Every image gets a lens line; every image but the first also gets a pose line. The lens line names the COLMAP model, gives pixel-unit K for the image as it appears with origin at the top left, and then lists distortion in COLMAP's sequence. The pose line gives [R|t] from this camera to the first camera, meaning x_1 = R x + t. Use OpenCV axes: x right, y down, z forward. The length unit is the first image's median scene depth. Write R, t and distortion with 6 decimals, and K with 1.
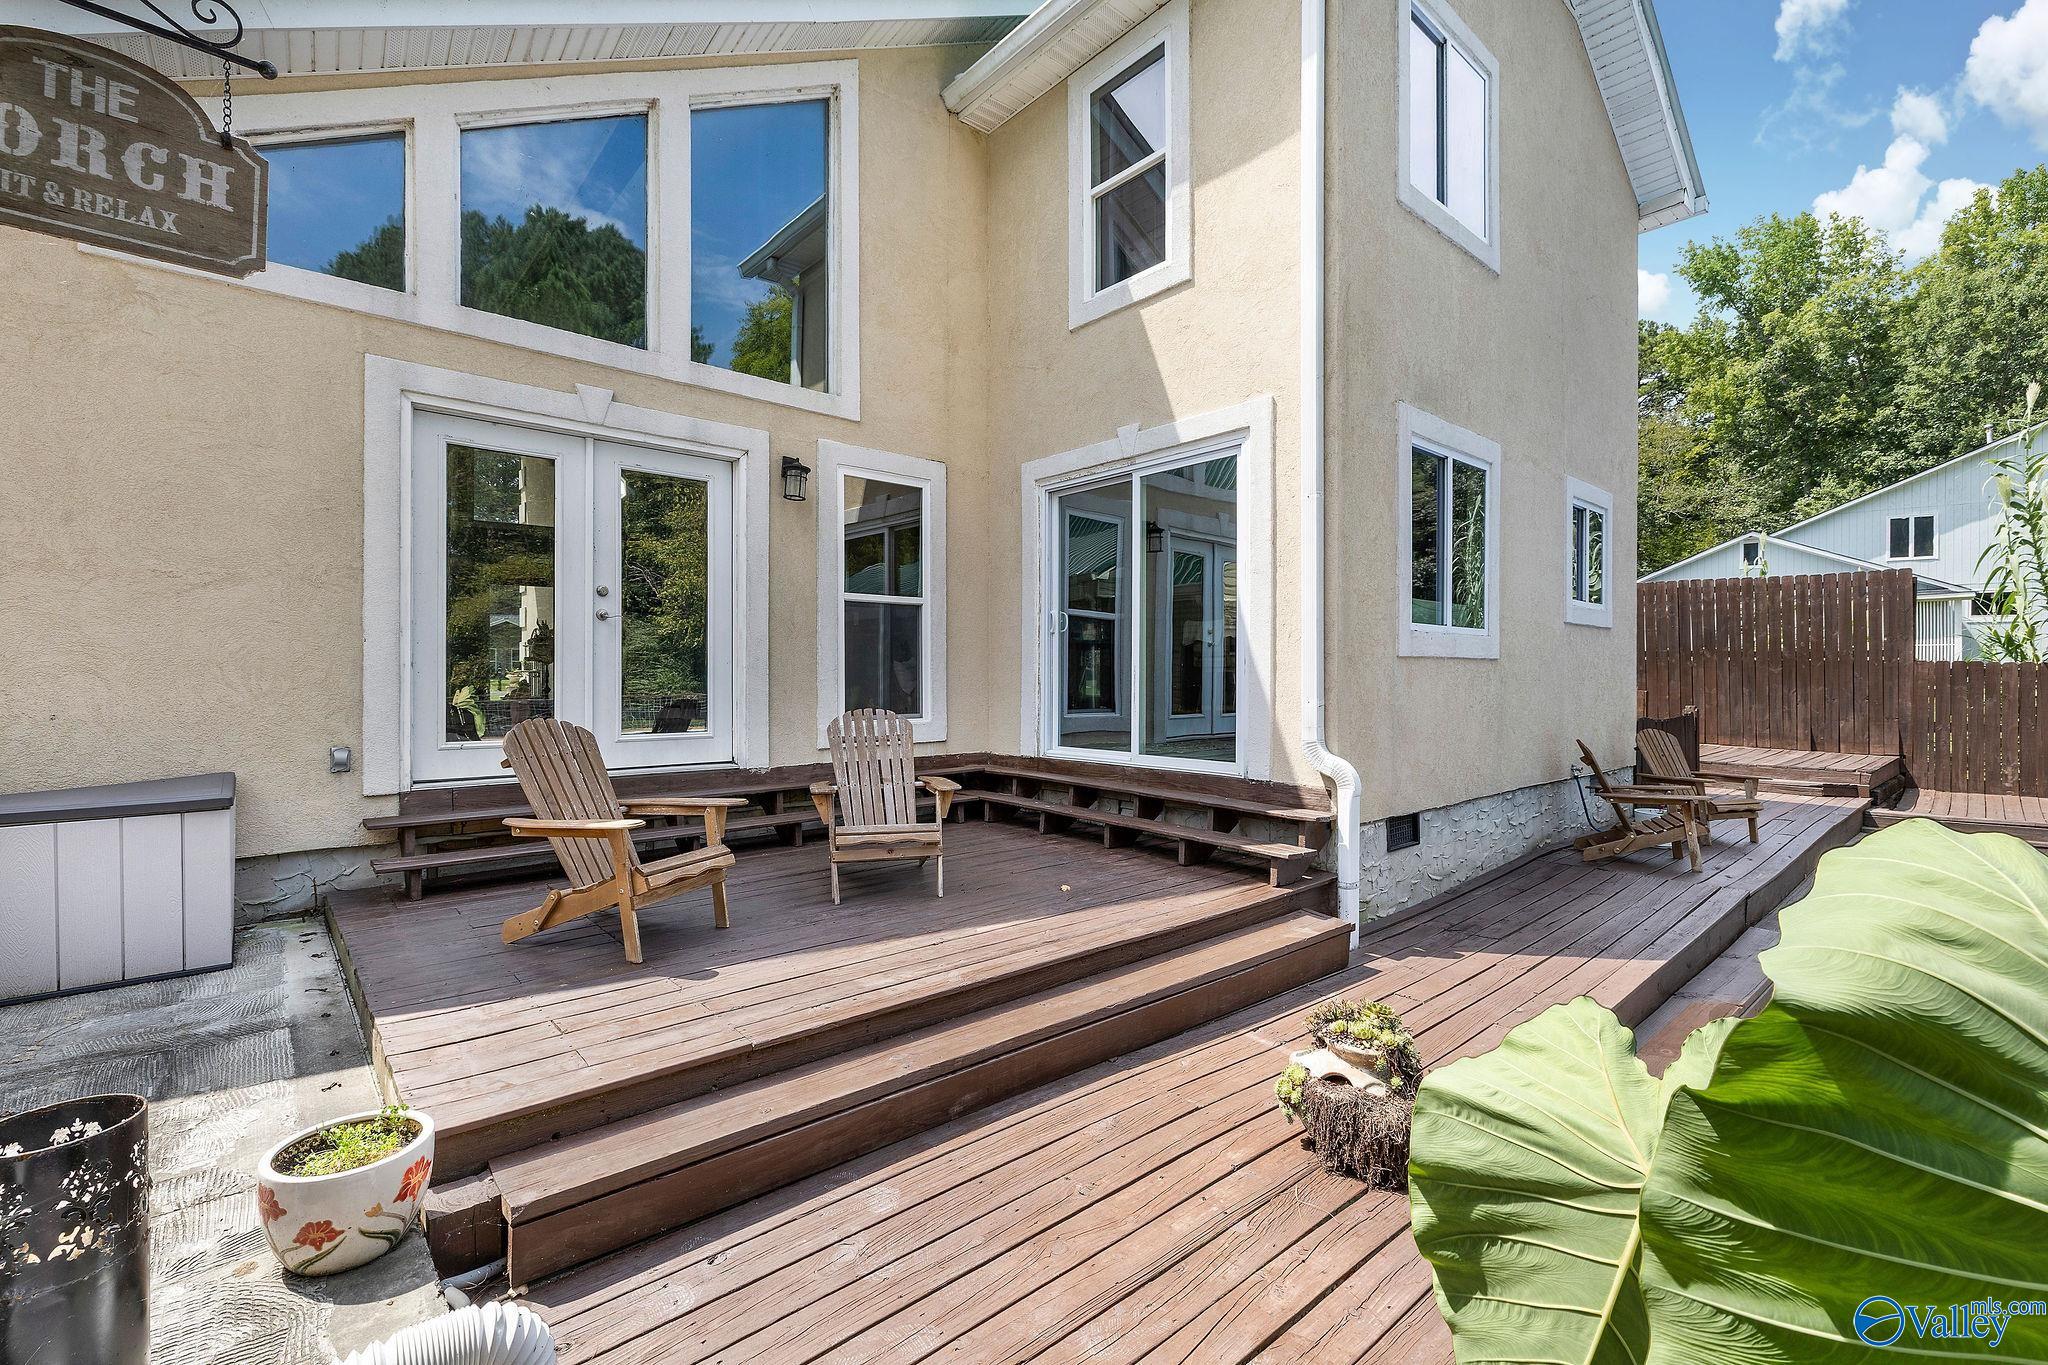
lens RADIAL K [[891.0, 0, 1024.0], [0, 891.0, 682.5], [0, 0, 1]] dist [0.002967, 0.000474]
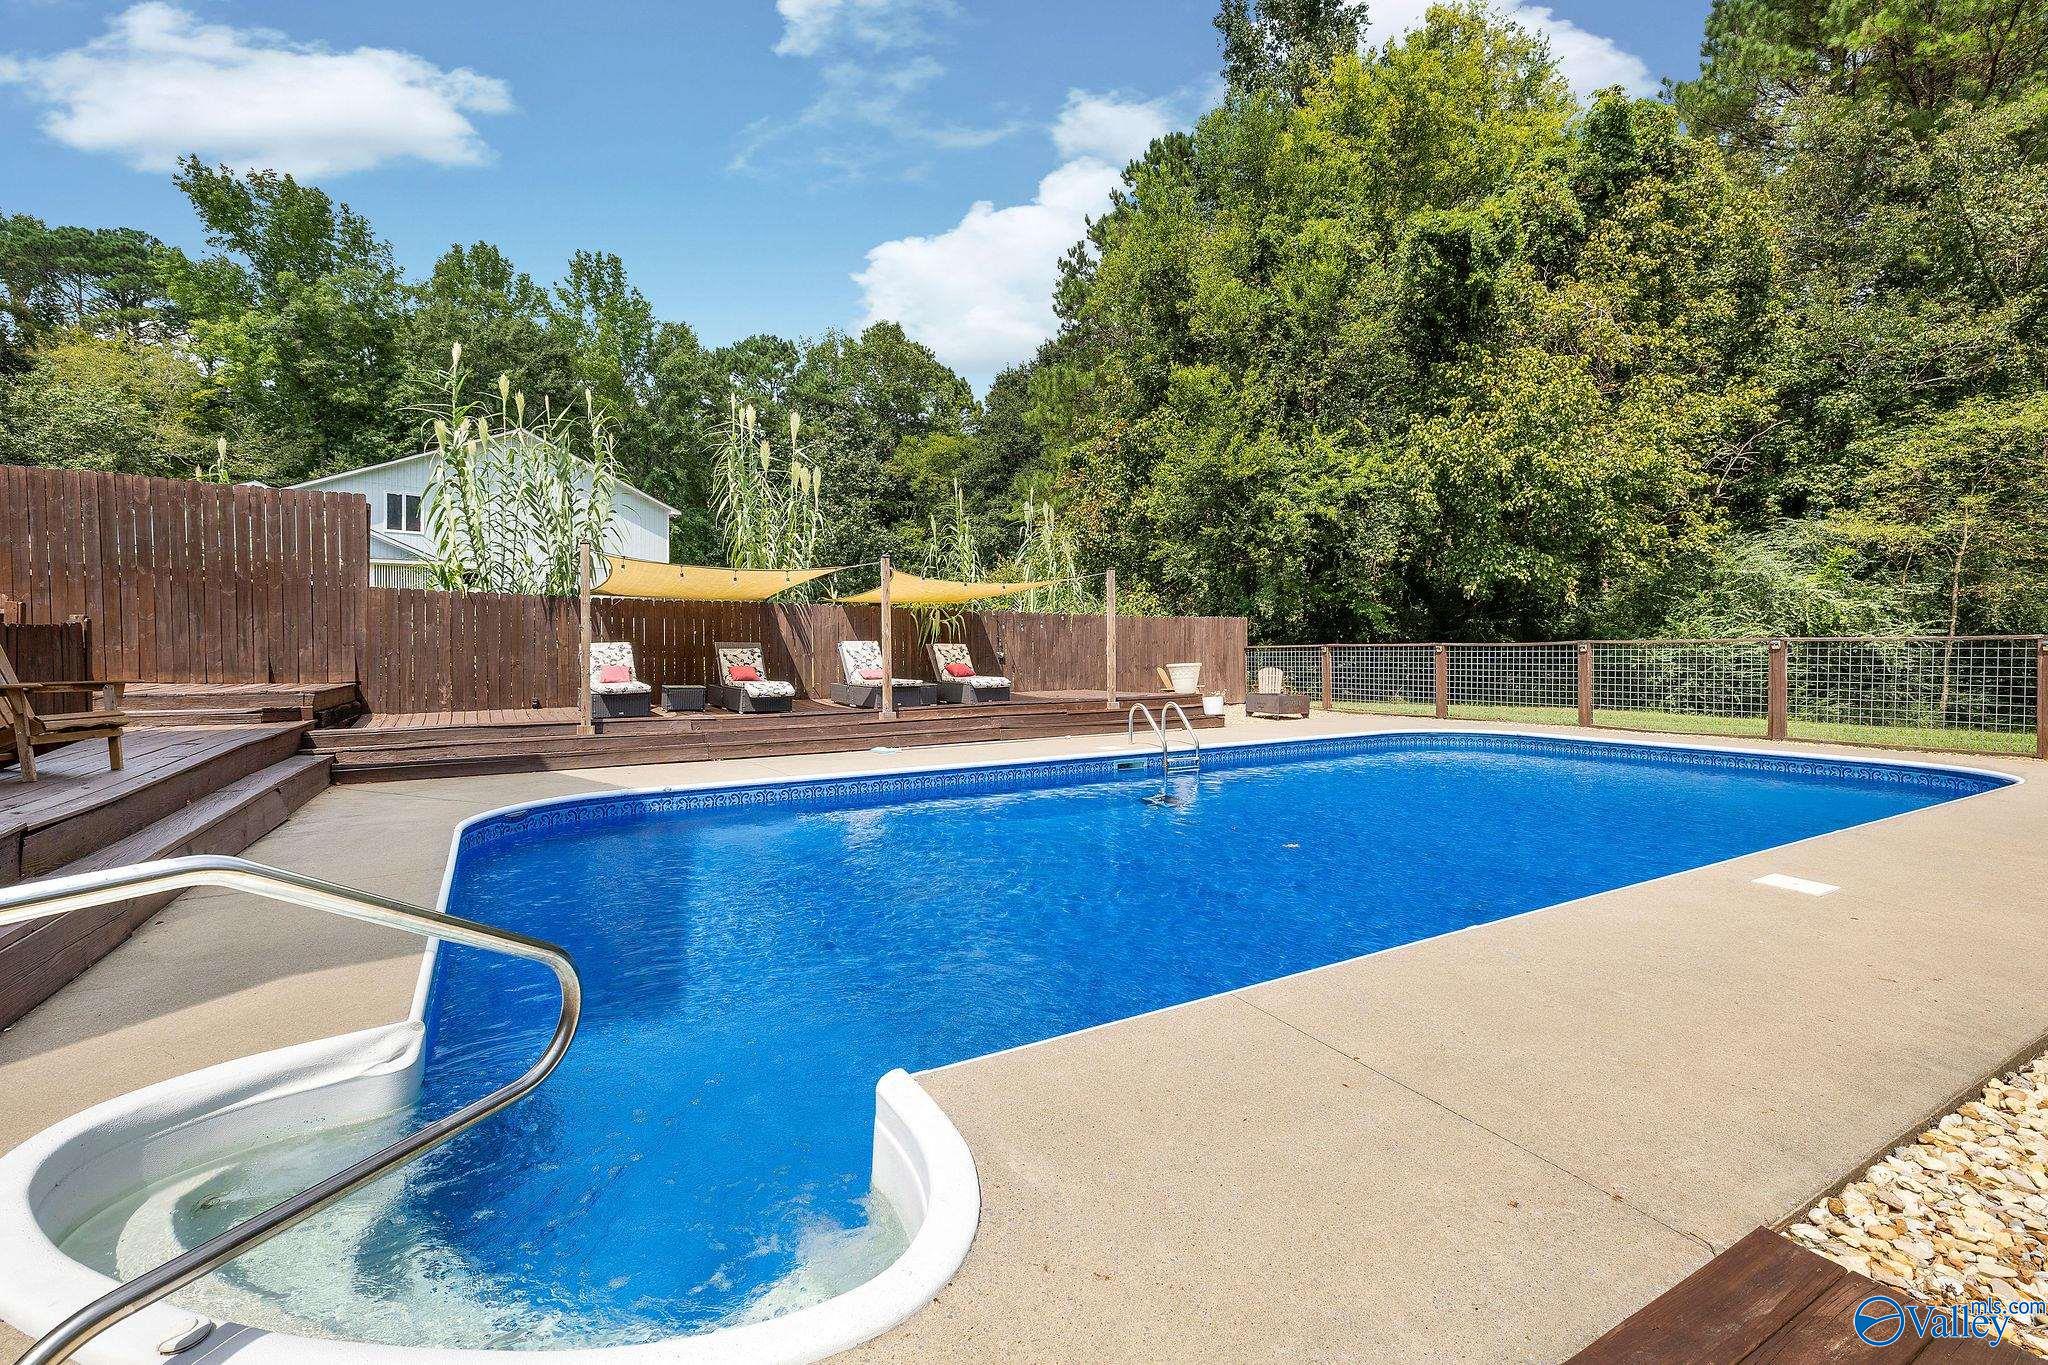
lens RADIAL K [[898.7, 0, 1023.0], [0, 898.7, 645.9], [0, 0, 1]] dist [0.000259, 0.000030]
pose [[0.200559, 0.003098, 0.979677, 0.264583], [0.015631, 0.999858, -0.006361, 0.100601], [-0.979557, 0.016589, 0.200482, 0.136896]]
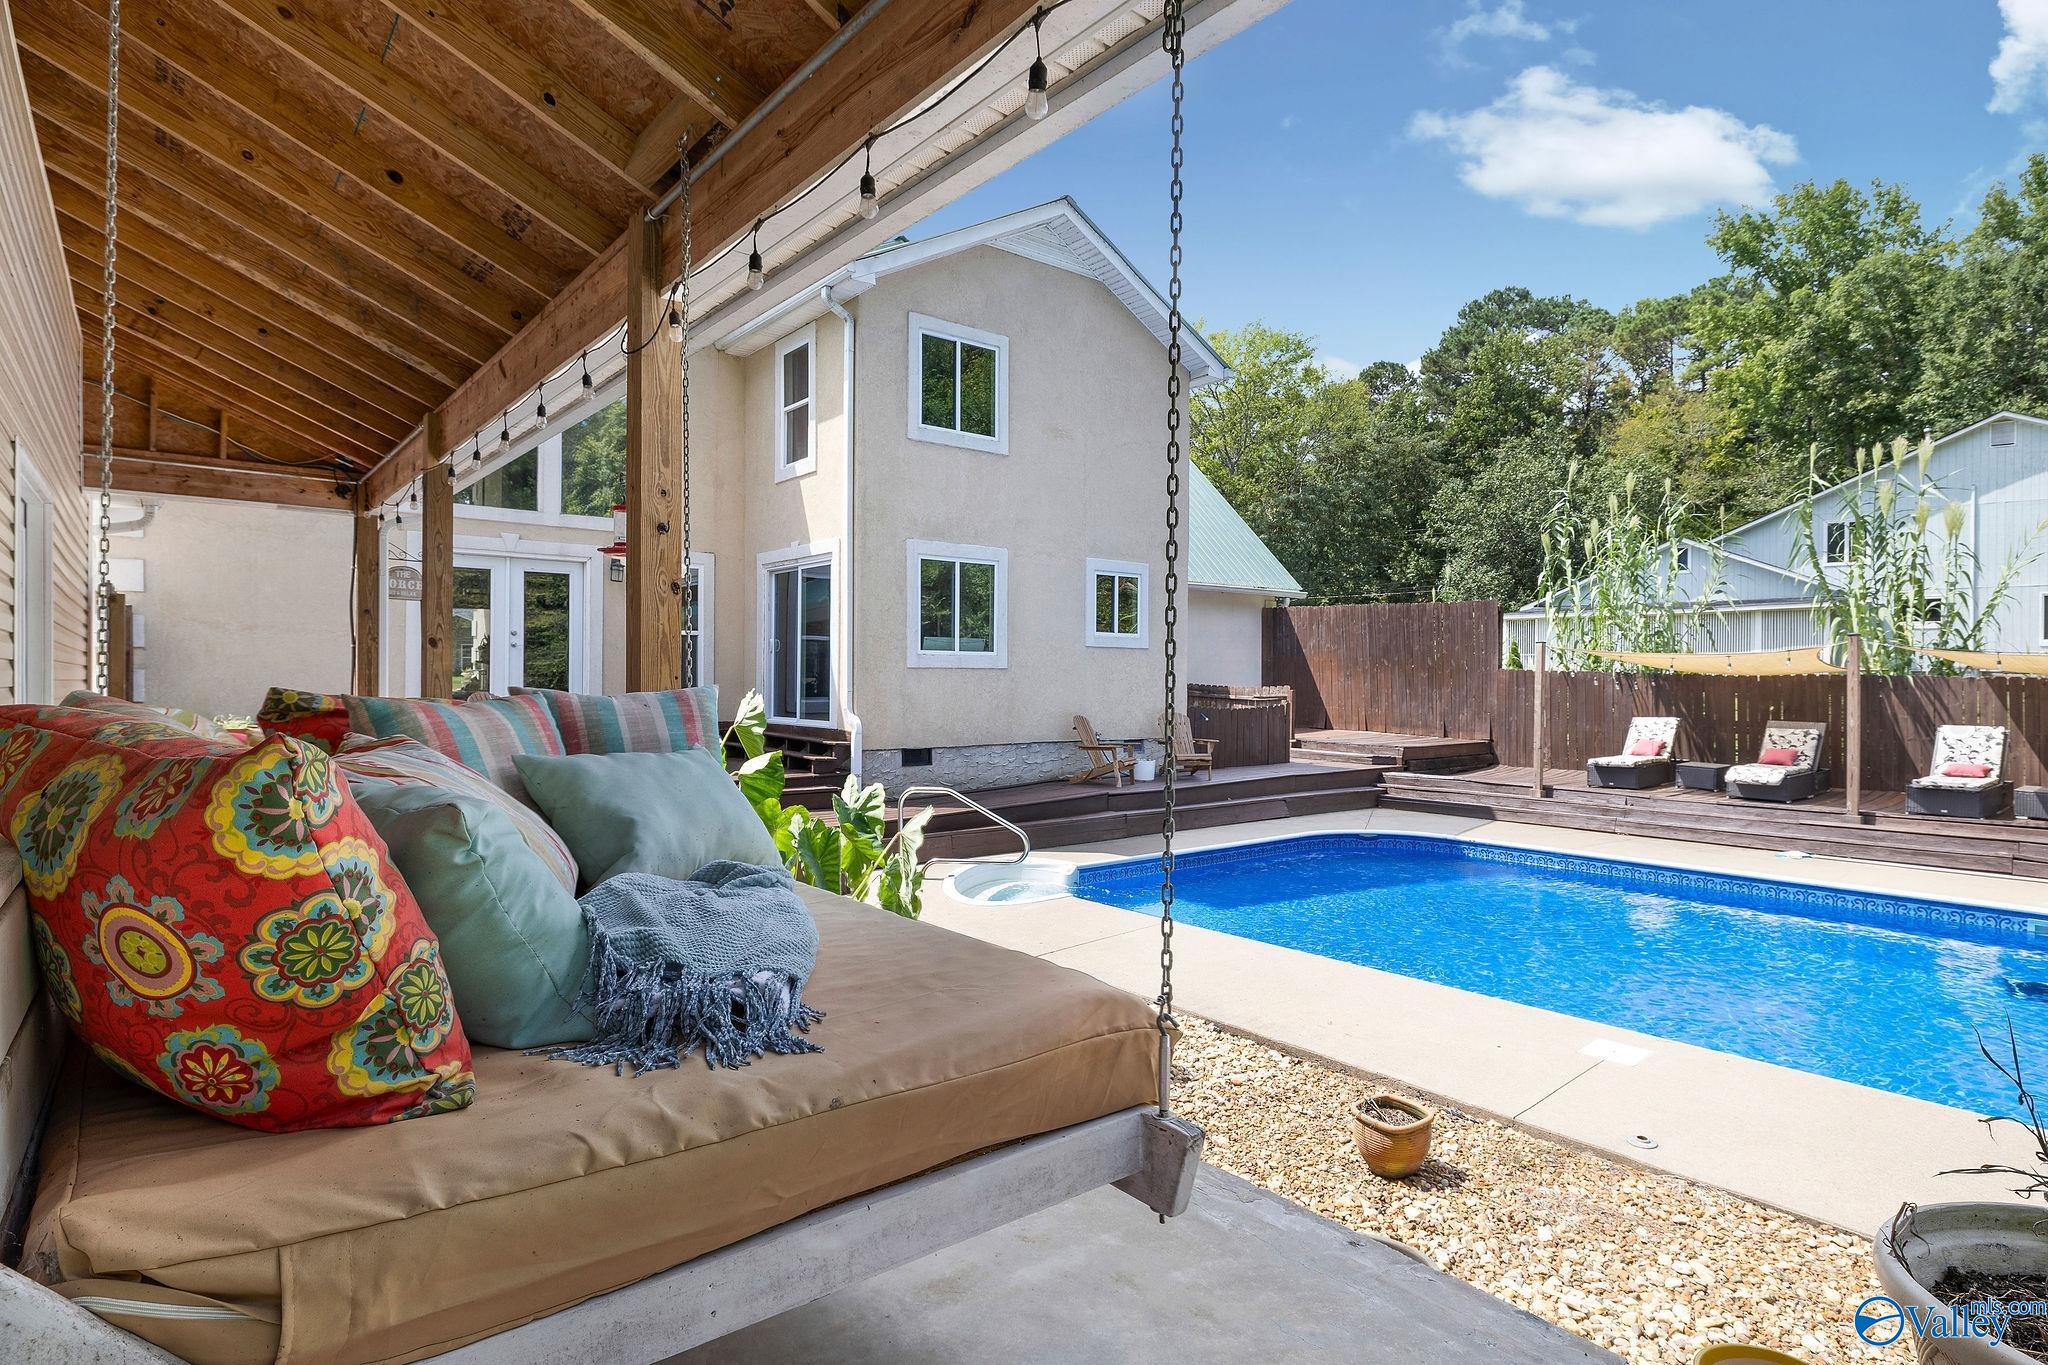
lens RADIAL K [[1080.6, 0, 1024.0], [0, 1080.6, 682.5], [0, 0, 1]] dist [-0.002949, -0.000417]
pose [[0.999177, 0.005978, -0.040110, 0.599098], [-0.006077, 0.999979, -0.002338, 0.006186], [0.040095, 0.002580, 0.999193, -1.072827]]
